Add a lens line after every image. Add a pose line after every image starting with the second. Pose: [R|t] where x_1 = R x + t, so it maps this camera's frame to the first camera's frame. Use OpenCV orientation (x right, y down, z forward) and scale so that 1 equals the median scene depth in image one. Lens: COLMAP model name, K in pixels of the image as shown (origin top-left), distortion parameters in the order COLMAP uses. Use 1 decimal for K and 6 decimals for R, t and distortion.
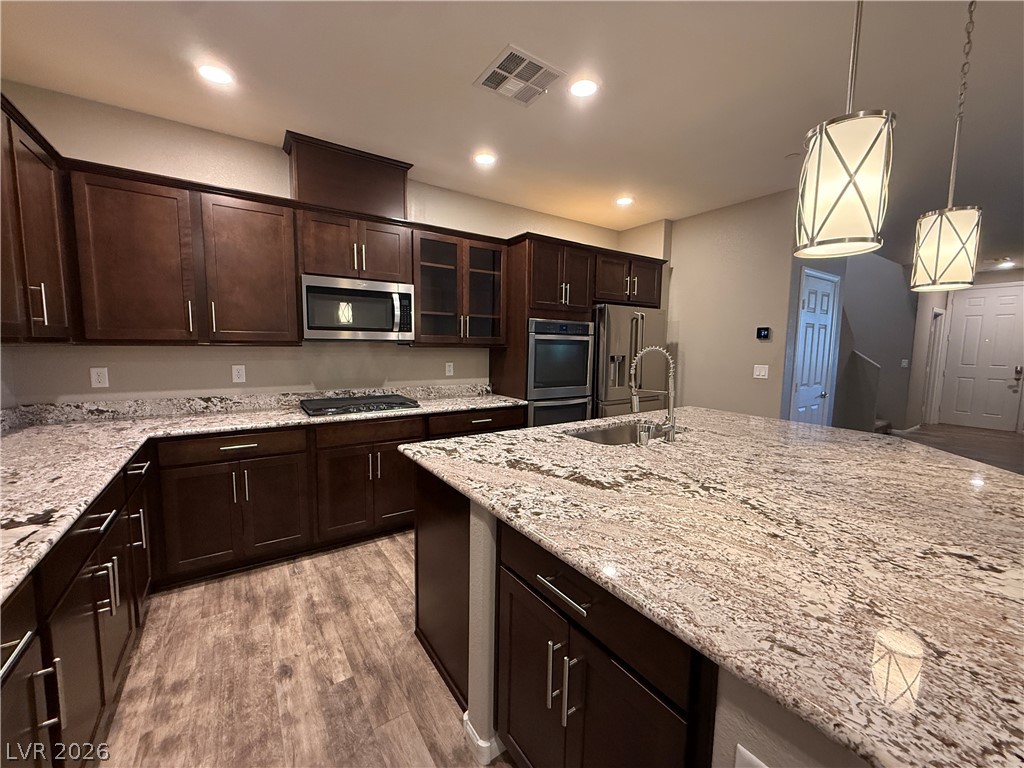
lens RADIAL K [[408.8, 0, 509.9], [0, 408.8, 381.5], [0, 0, 1]] dist [0.006280, -0.000090]
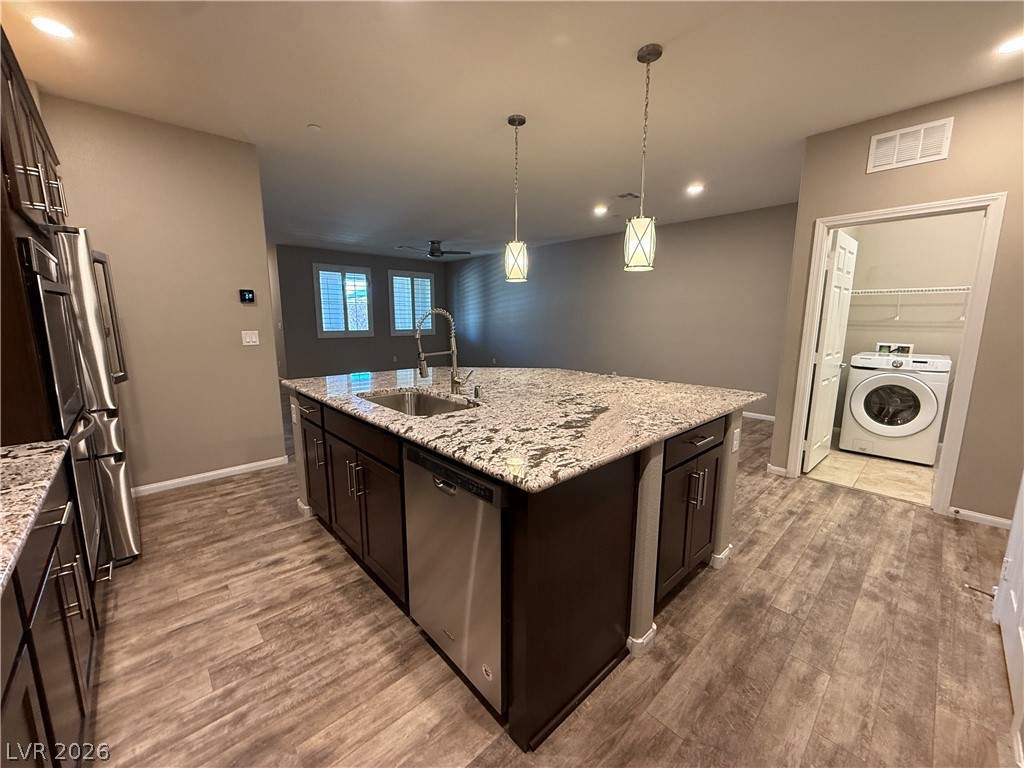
lens RADIAL K [[408.8, 0, 509.9], [0, 408.8, 381.5], [0, 0, 1]] dist [0.006280, -0.000090]
pose [[-0.147216, -0.165652, 0.975134, -0.500876], [0.086930, 0.979894, 0.179585, -0.054356], [-0.985277, 0.111206, -0.129856, 0.687683]]
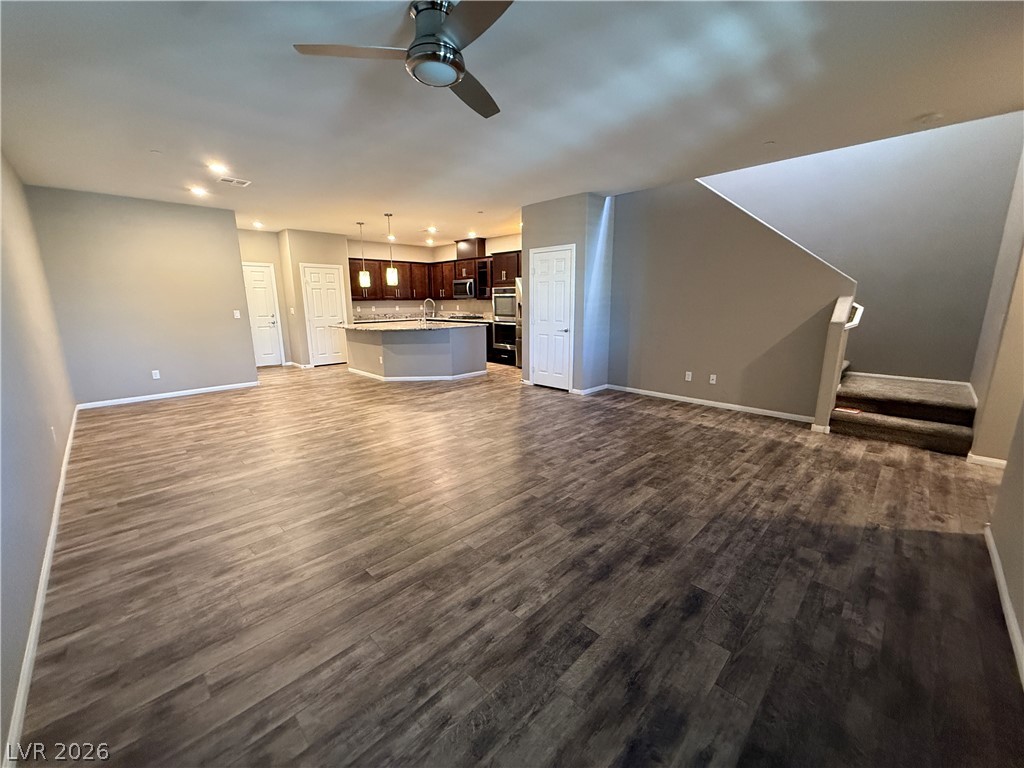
lens RADIAL K [[406.7, 0, 510.4], [0, 406.7, 385.8], [0, 0, 1]] dist [0.000321, -0.000306]
pose [[0.182530, 0.190662, -0.964537, 2.946149], [-0.079446, 0.980670, 0.178817, -0.021260], [0.979985, 0.043989, 0.194149, 0.736966]]
